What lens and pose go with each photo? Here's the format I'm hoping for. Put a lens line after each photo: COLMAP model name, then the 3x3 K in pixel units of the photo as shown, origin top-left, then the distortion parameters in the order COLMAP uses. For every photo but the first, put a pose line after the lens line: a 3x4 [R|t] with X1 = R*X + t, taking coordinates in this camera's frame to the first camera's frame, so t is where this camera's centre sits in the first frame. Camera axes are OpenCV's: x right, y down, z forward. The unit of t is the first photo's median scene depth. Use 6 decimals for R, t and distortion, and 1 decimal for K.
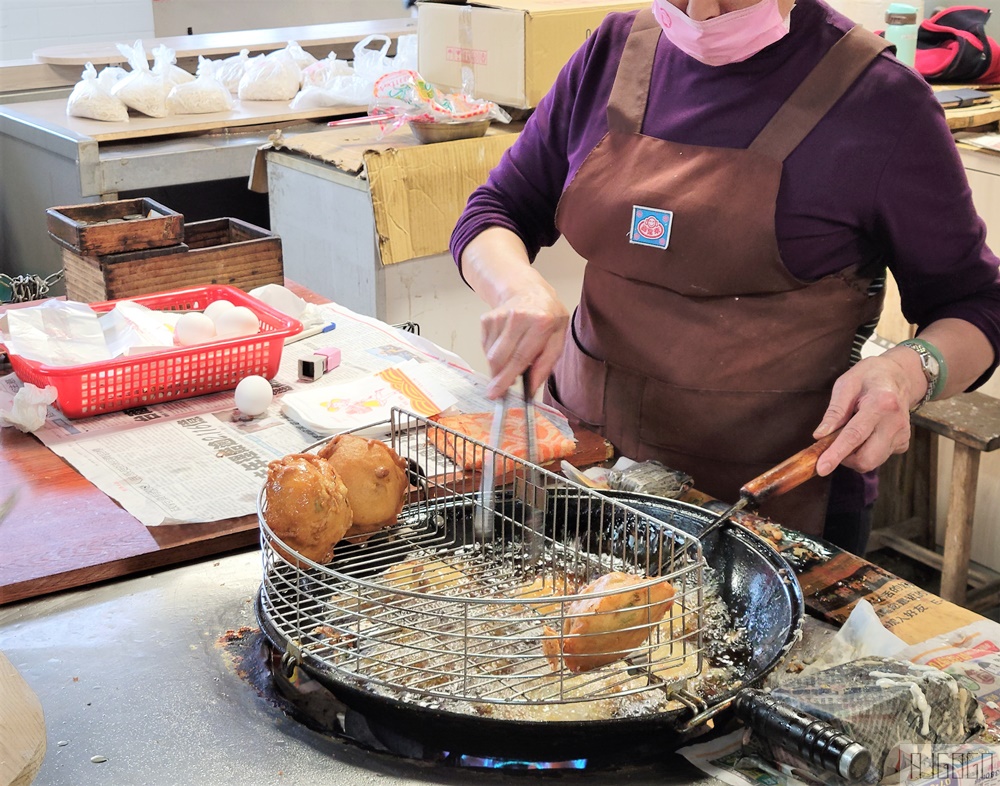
lens RADIAL K [[1715.2, 0, 498.2], [0, 1715.2, 393.8], [0, 0, 1]] dist [0.064175, 0.000000]
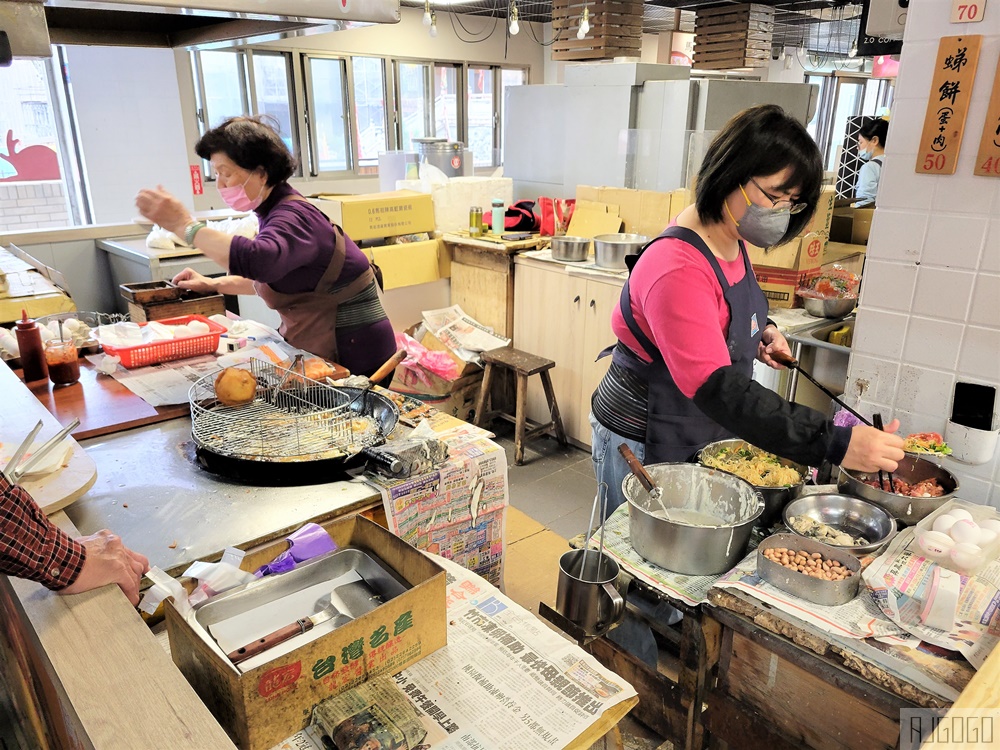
lens RADIAL K [[760.3, 0, 504.1], [0, 760.3, 379.4], [0, 0, 1]] dist [0.015597, 0.004564]
pose [[0.985861, -0.037761, 0.163255, 0.100382], [0.035326, 0.999217, 0.017795, 0.027757], [-0.163799, -0.011777, 0.986423, -0.163125]]
